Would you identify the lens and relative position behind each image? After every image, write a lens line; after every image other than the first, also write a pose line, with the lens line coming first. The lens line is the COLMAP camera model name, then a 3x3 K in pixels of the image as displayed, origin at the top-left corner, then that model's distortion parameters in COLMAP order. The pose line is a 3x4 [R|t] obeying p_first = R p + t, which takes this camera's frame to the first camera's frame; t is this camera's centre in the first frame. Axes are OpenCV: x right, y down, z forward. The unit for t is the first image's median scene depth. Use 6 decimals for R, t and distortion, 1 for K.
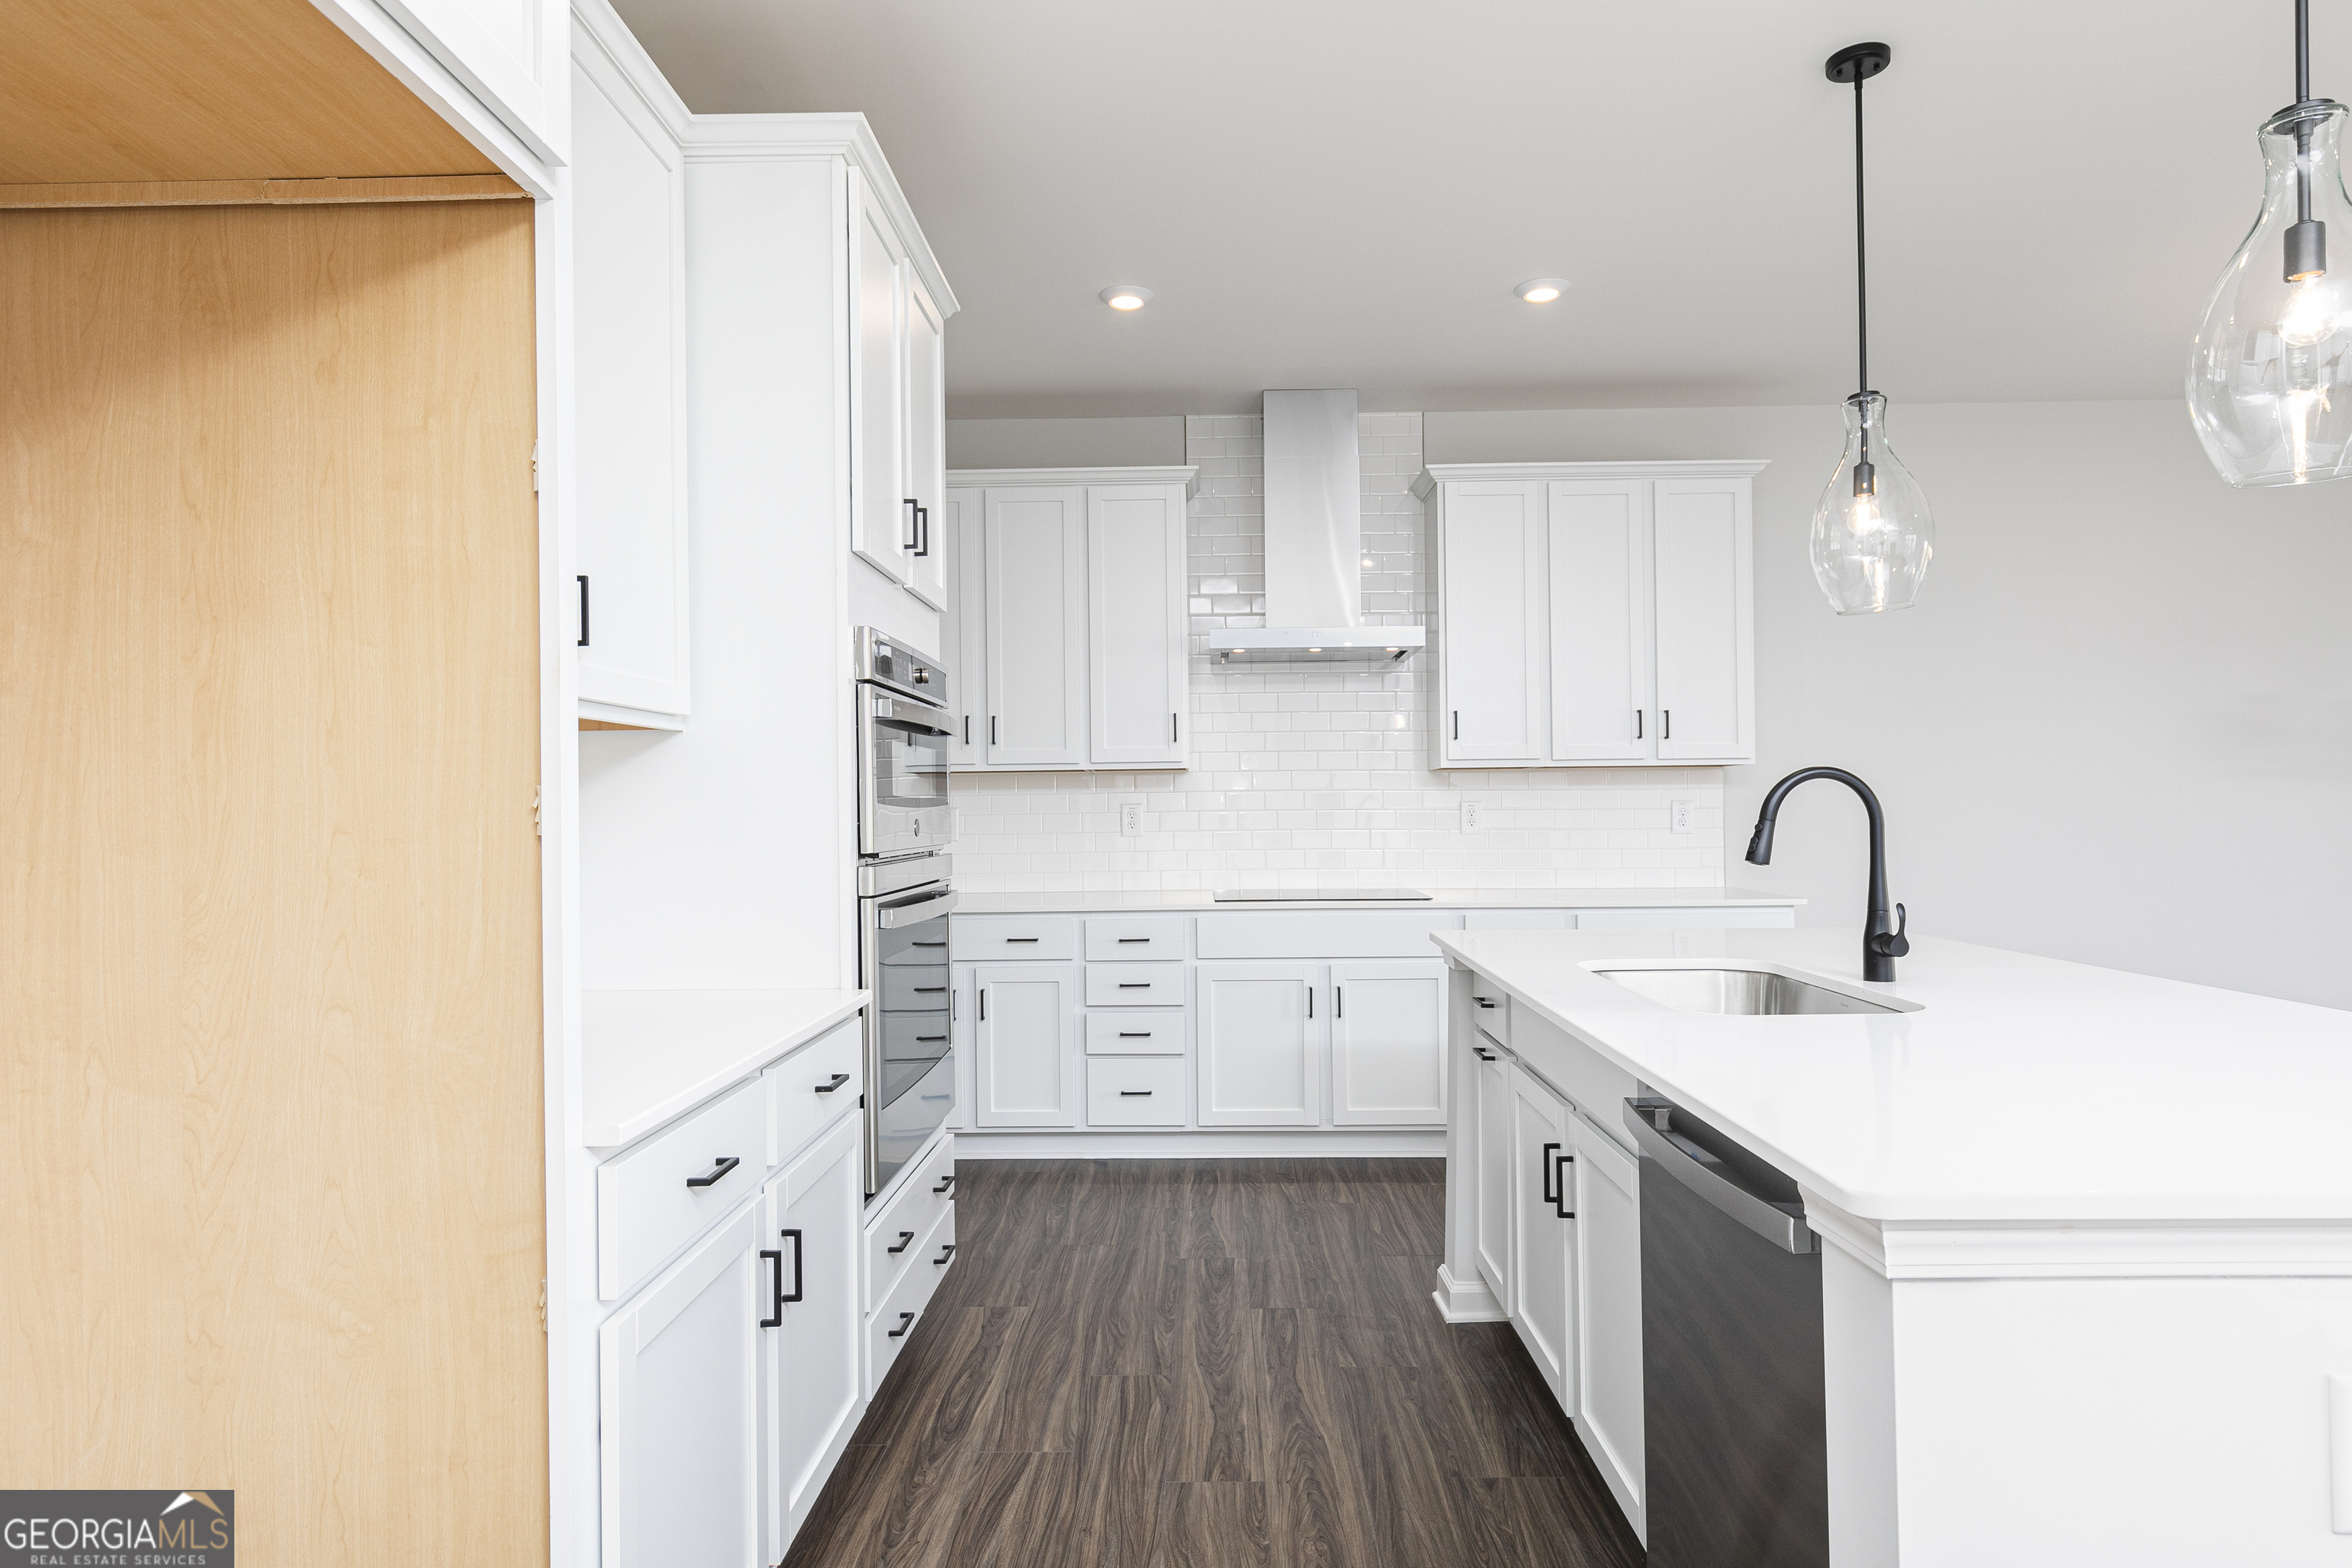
lens RADIAL K [[1355.4, 0, 1175.5], [0, 1355.4, 803.1], [0, 0, 1]] dist [0.000630, -0.000349]
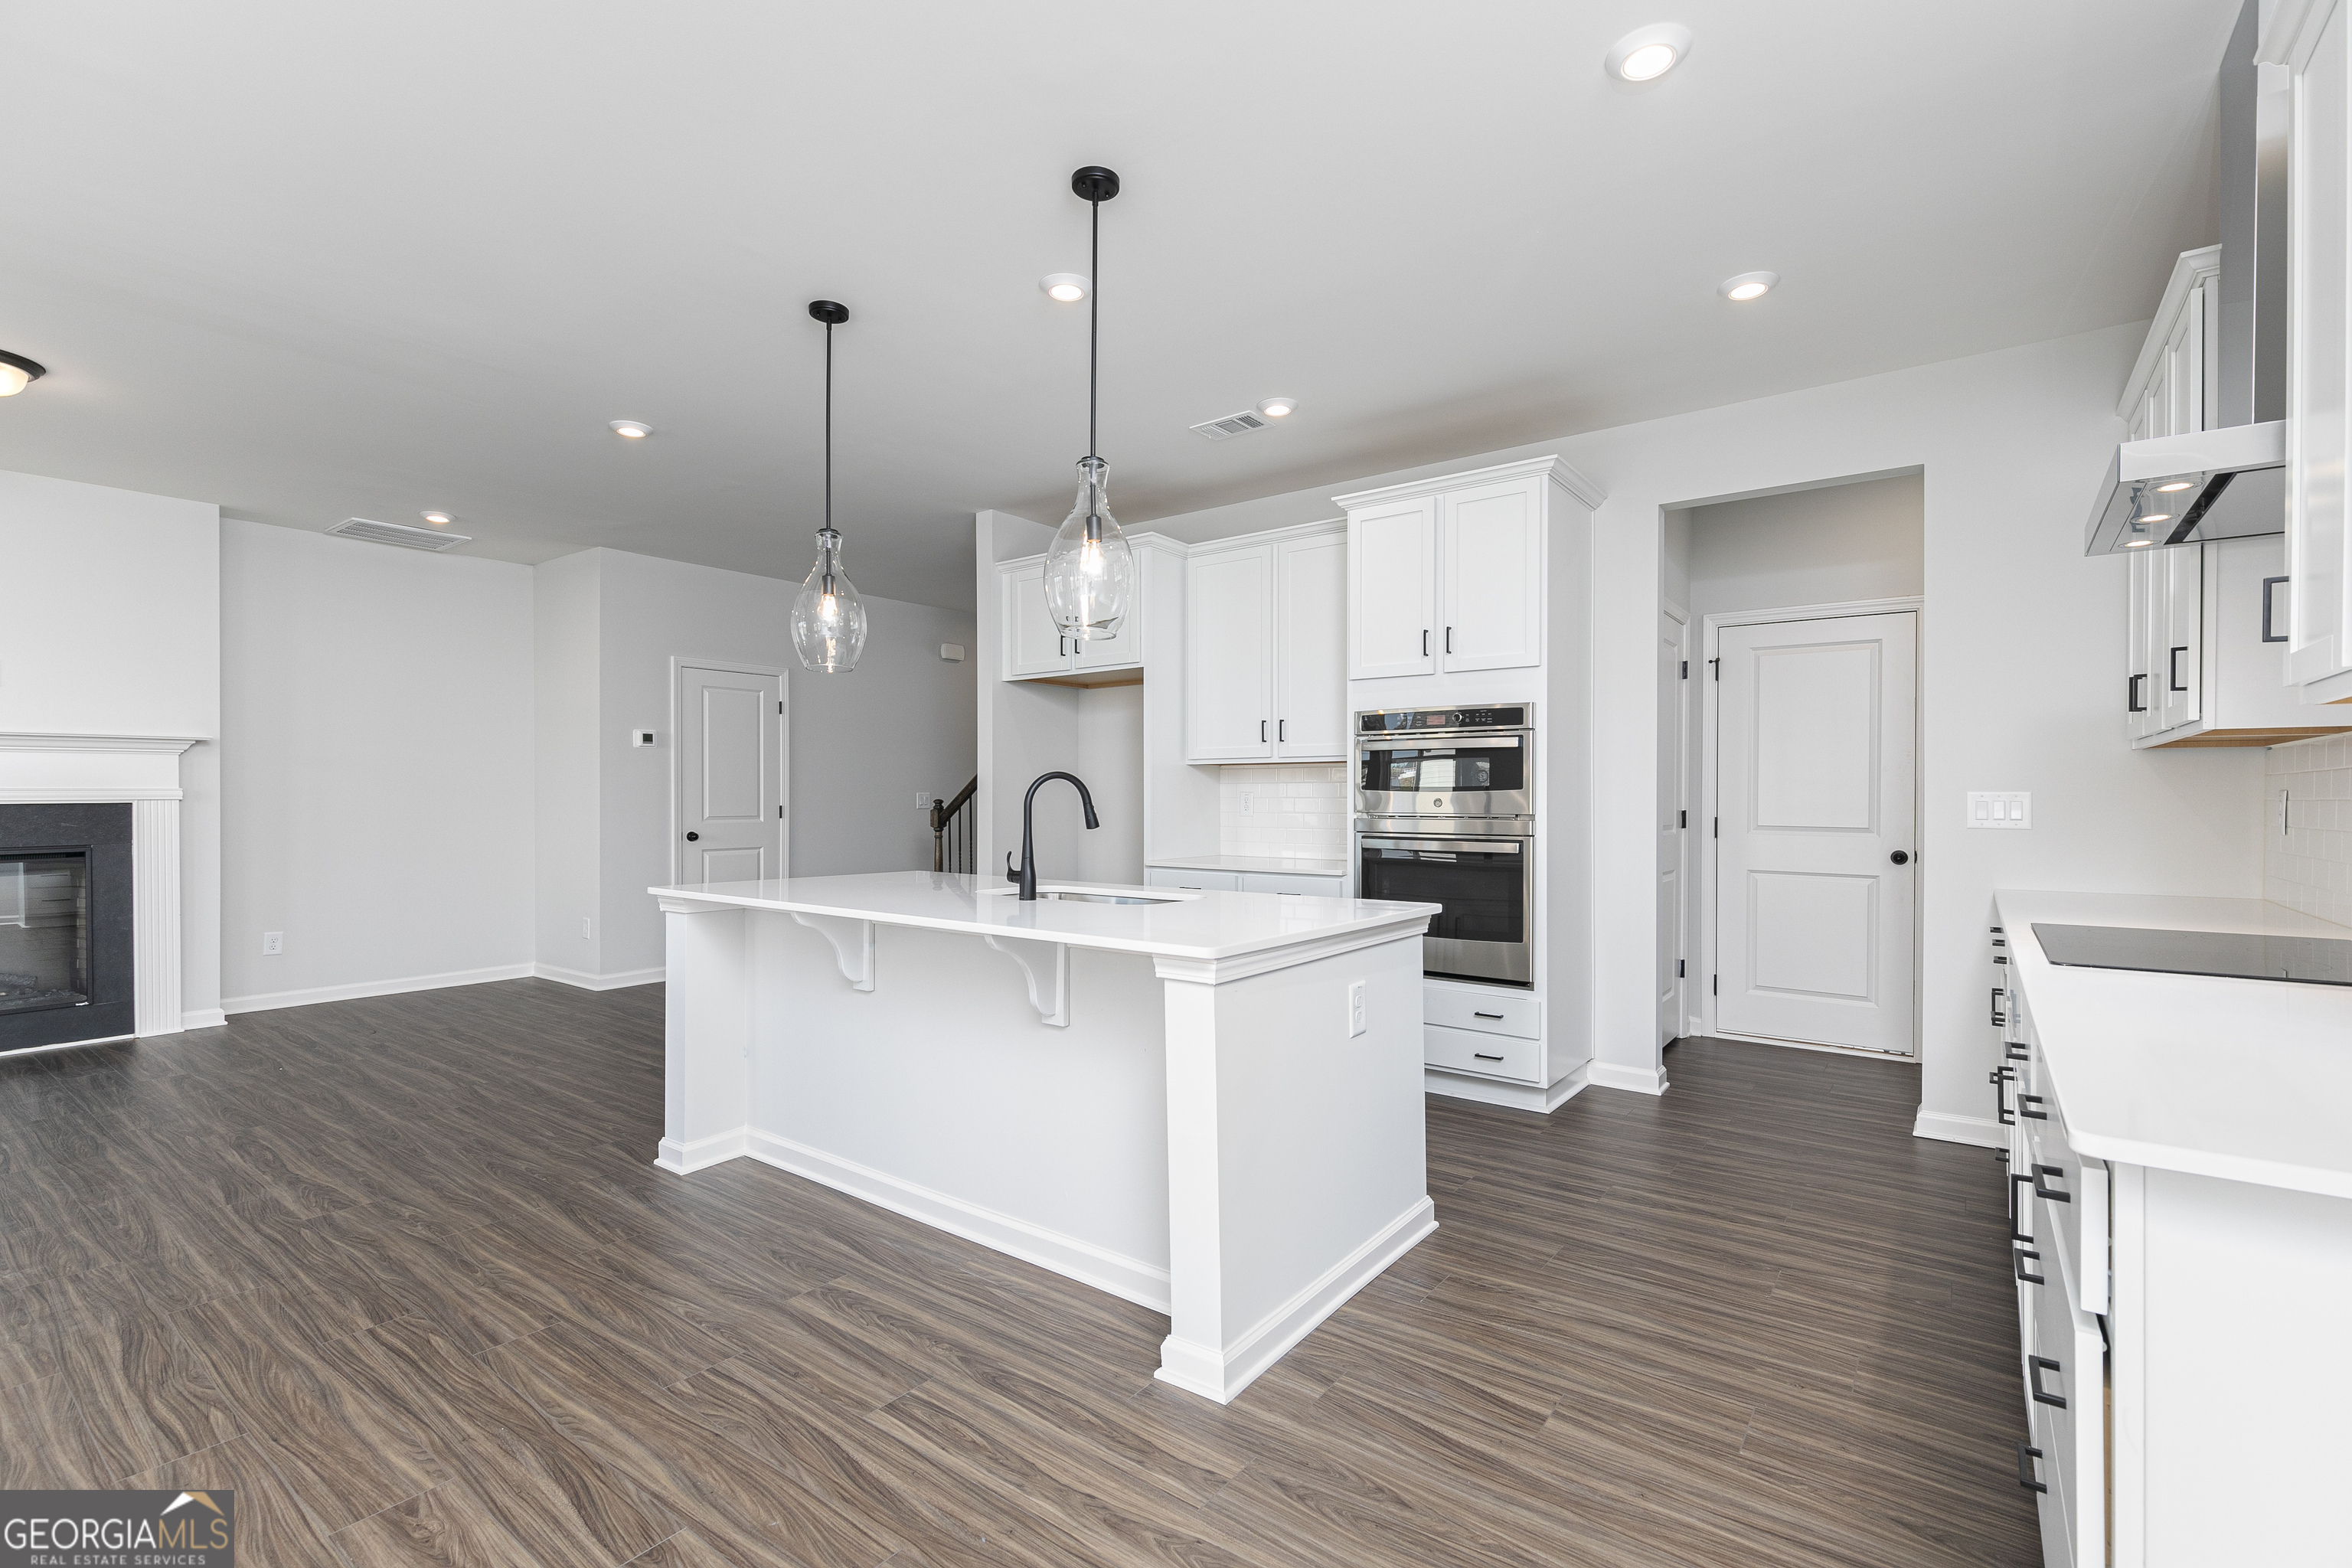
lens RADIAL K [[1041.2, 0, 1168.2], [0, 1041.2, 795.4], [0, 0, 1]] dist [-0.000128, -0.000161]
pose [[-0.584893, 0.008625, -0.811065, 1.090570], [0.006231, 0.999962, 0.006140, -0.002131], [0.811087, -0.001462, -0.584924, 1.412476]]
